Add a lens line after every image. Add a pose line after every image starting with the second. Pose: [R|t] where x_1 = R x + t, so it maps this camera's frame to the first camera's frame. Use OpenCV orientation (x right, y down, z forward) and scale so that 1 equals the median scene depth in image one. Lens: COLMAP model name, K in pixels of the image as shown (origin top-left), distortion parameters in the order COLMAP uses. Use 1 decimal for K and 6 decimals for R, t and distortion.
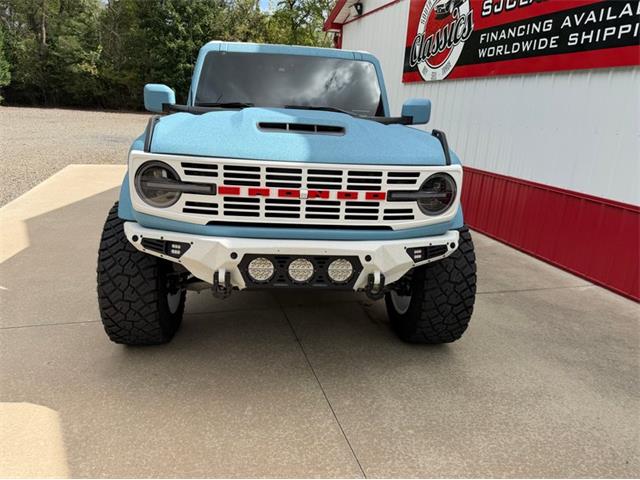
lens RADIAL K [[456.3, 0, 312.0], [0, 456.3, 232.0], [0, 0, 1]] dist [0.020751, -0.020856]
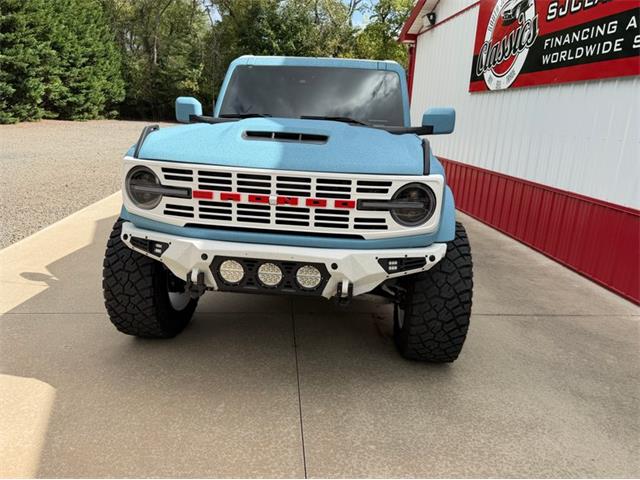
lens RADIAL K [[456.3, 0, 316.2], [0, 456.3, 234.6], [0, 0, 1]] dist [0.020751, -0.020856]
pose [[0.981993, 0.041185, -0.184374, 0.144364], [-0.044961, 0.998855, -0.016345, 0.003461], [0.183490, 0.024341, 0.982720, 0.006262]]
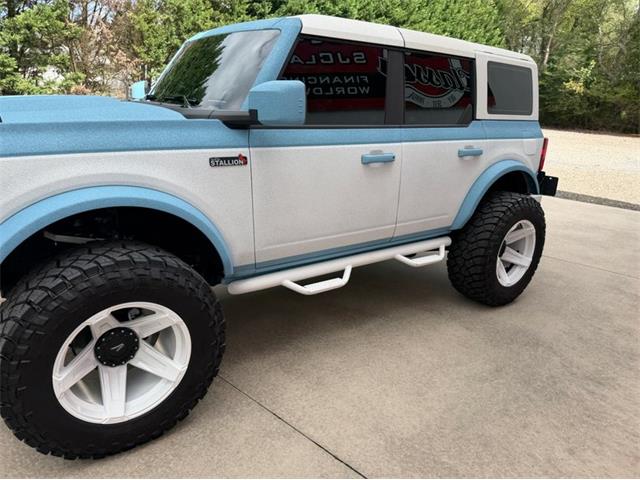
lens RADIAL K [[455.7, 0, 322.3], [0, 455.7, 246.1], [0, 0, 1]] dist [0.038370, -0.049426]
pose [[0.538289, 0.234500, -0.809478, 0.696711], [-0.247439, 0.962151, 0.114186, -0.149234], [0.805617, 0.138831, 0.575940, 0.655716]]
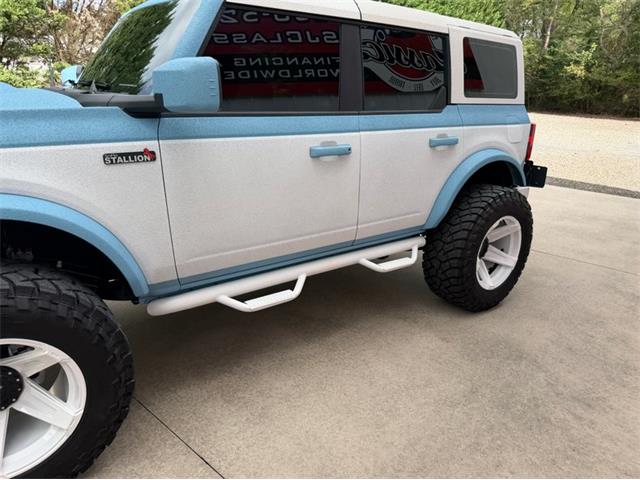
lens RADIAL K [[455.7, 0, 330.4], [0, 455.7, 244.6], [0, 0, 1]] dist [0.038370, -0.049426]
pose [[0.548853, 0.242681, -0.799916, 0.655907], [-0.232644, 0.963470, 0.132675, -0.179655], [0.802893, 0.113276, 0.585261, 0.769204]]
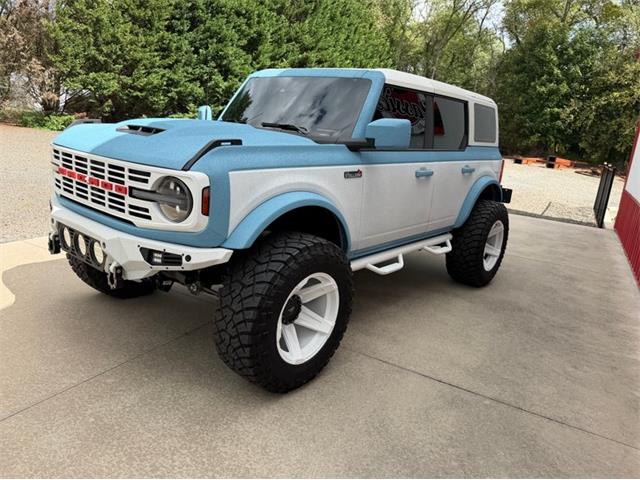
lens RADIAL K [[456.3, 0, 318.0], [0, 456.3, 240.4], [0, 0, 1]] dist [0.020751, -0.020856]
pose [[0.707260, 0.185991, -0.682049, 0.664310], [-0.238447, 0.970997, 0.017524, -0.050463], [0.665527, 0.150239, 0.731096, 0.295948]]
